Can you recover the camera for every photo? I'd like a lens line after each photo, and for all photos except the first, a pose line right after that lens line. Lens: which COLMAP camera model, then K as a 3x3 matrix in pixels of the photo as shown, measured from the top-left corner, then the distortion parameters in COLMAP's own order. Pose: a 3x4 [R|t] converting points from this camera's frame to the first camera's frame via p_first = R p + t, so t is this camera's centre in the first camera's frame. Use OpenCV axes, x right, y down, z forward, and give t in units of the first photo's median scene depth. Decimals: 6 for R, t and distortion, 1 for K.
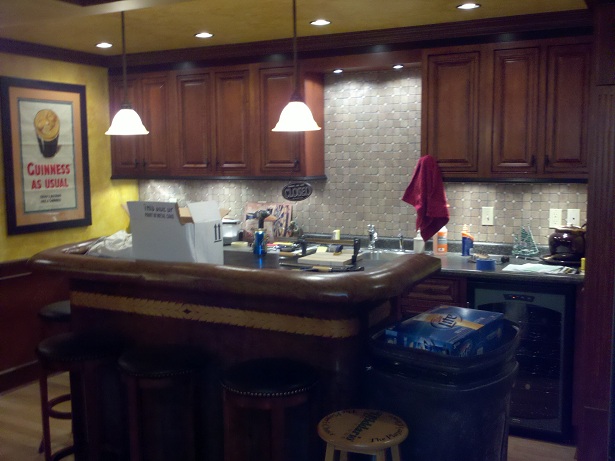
lens RADIAL K [[684.8, 0, 306.5], [0, 684.8, 228.8], [0, 0, 1]] dist [-0.011027, 0.000000]
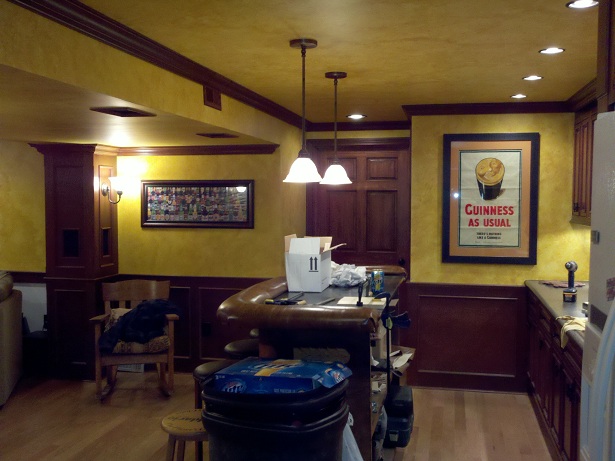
lens RADIAL K [[684.8, 0, 307.0], [0, 684.8, 232.1], [0, 0, 1]] dist [-0.011027, 0.000000]
pose [[0.288659, 0.062636, -0.955381, 0.626657], [-0.109178, 0.993502, 0.032148, -0.054363], [0.951187, 0.095027, 0.293622, 0.380958]]
